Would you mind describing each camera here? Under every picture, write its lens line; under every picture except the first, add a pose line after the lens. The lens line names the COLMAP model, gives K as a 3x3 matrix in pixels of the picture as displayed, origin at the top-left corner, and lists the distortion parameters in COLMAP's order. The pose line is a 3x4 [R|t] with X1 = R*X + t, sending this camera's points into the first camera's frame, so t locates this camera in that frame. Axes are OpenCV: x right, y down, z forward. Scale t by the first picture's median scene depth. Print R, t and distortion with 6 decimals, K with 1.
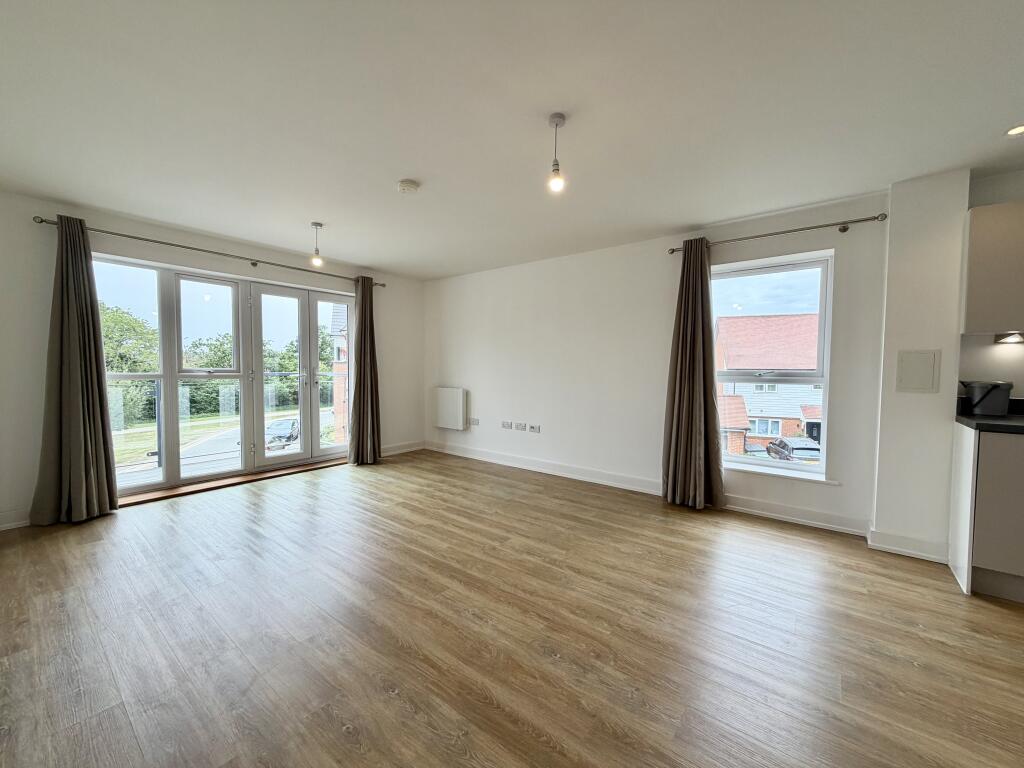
lens RADIAL K [[407.1, 0, 512.0], [0, 407.1, 384.0], [0, 0, 1]] dist [-0.000053, 0.000073]
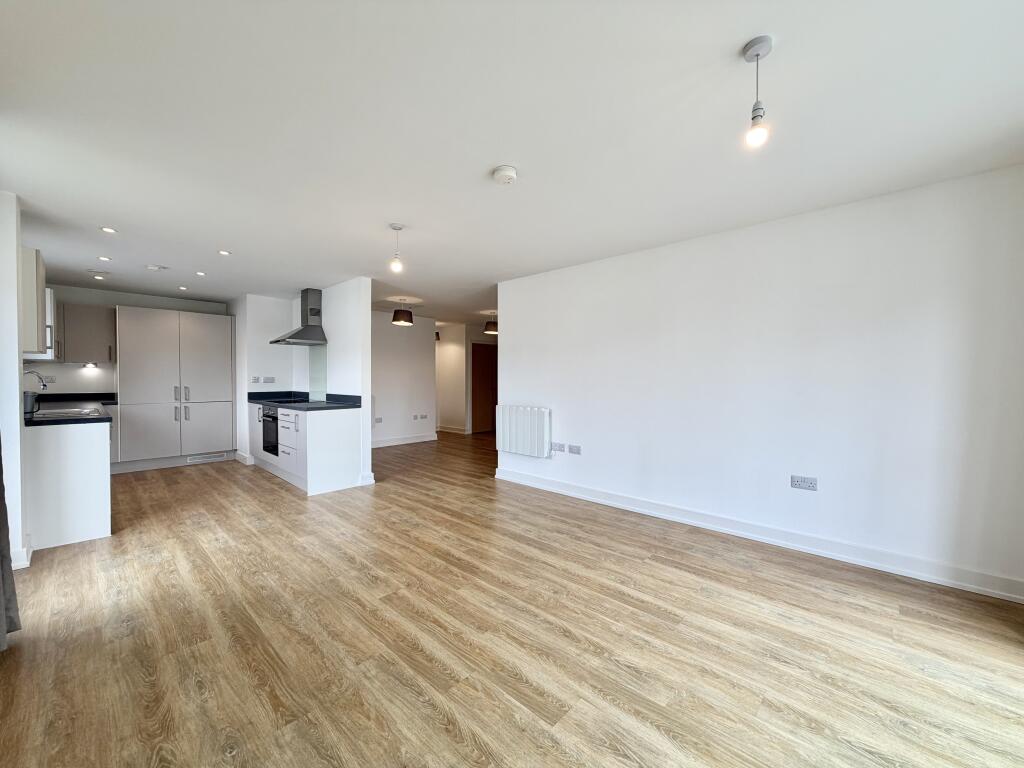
lens RADIAL K [[407.1, 0, 512.0], [0, 407.1, 384.0], [0, 0, 1]] dist [-0.000053, 0.000073]
pose [[-0.996092, -0.009970, 0.087761, -0.345658], [-0.005104, 0.998446, 0.055493, -0.090800], [-0.088178, 0.054828, -0.994595, 1.849453]]
